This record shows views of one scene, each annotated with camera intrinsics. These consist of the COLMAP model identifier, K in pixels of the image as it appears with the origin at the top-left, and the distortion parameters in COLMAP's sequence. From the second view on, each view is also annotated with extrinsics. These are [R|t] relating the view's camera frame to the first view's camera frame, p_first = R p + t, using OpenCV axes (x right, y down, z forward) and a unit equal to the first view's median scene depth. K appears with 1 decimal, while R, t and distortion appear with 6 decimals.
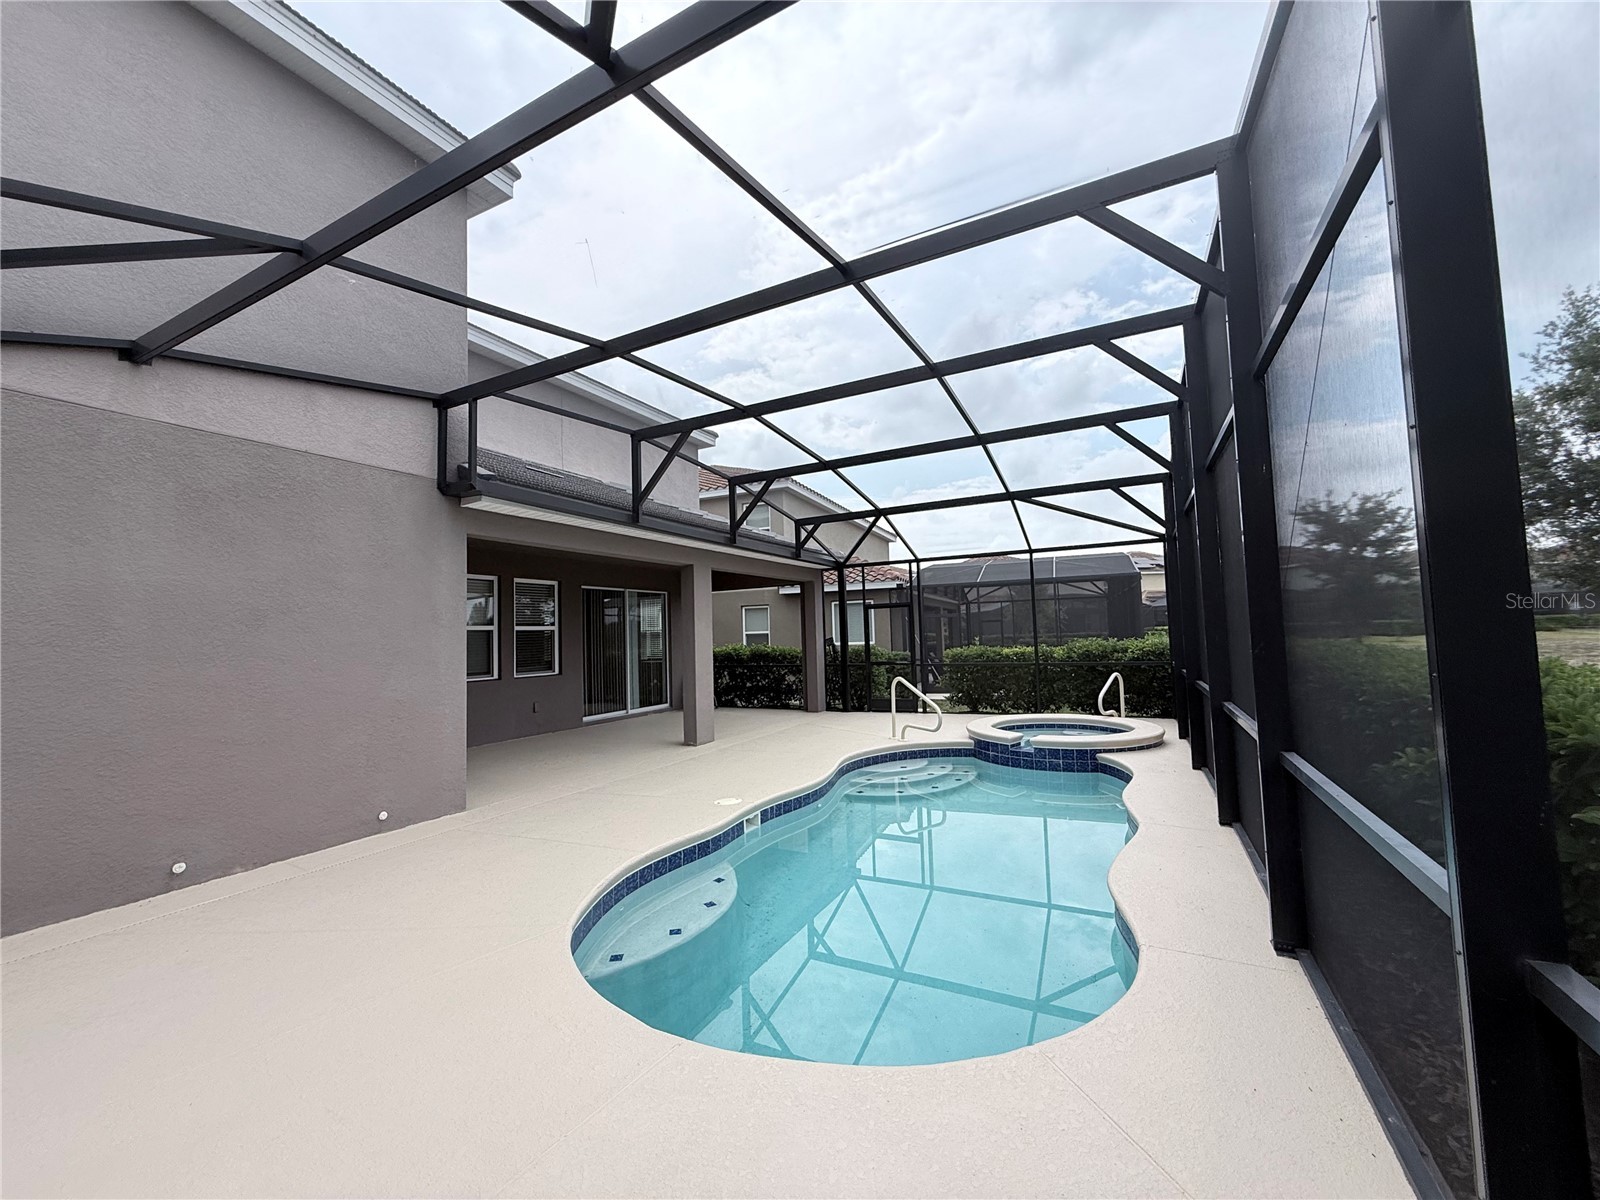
lens RADIAL K [[636.1, 0, 802.8], [0, 636.1, 599.6], [0, 0, 1]] dist [-0.001042, 0.000245]
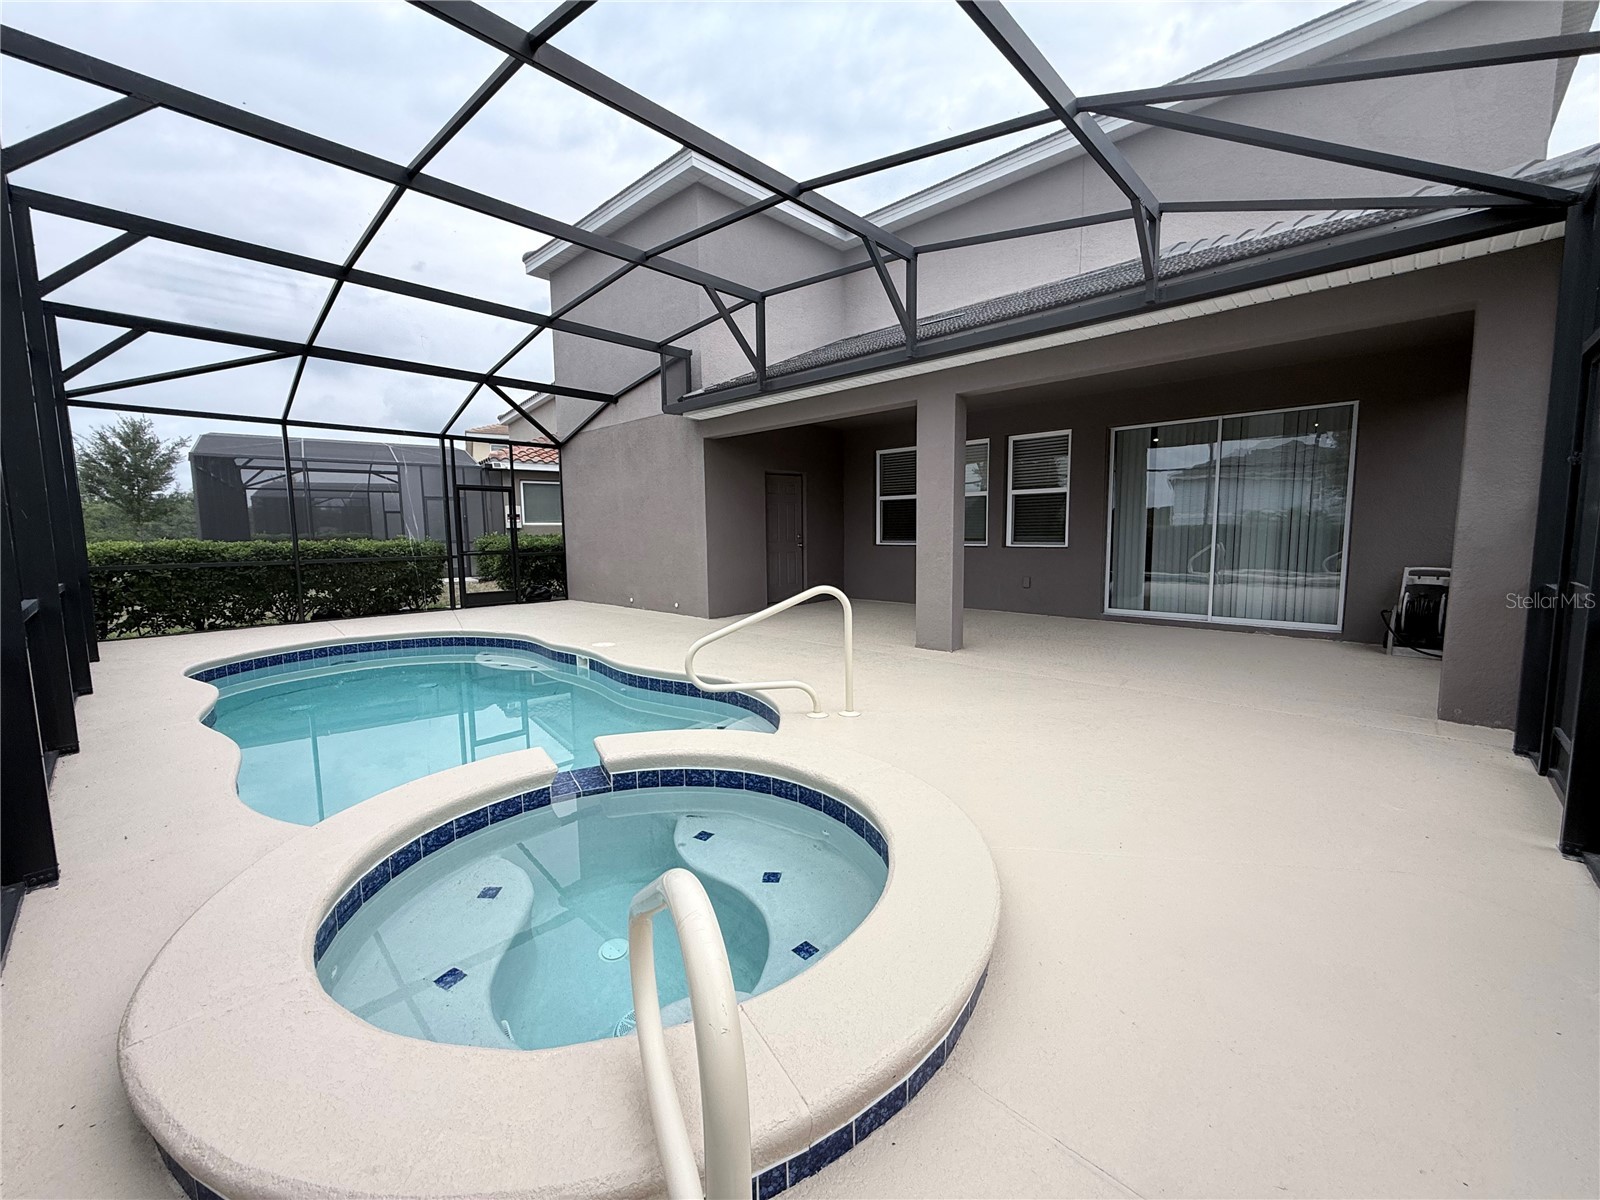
lens RADIAL K [[636.1, 0, 802.8], [0, 636.1, 599.6], [0, 0, 1]] dist [-0.001042, 0.000245]
pose [[-0.279816, 0.132183, -0.950910, 0.534501], [0.075241, 0.990449, 0.115539, 0.071632], [0.957101, -0.039218, -0.287089, 1.001154]]
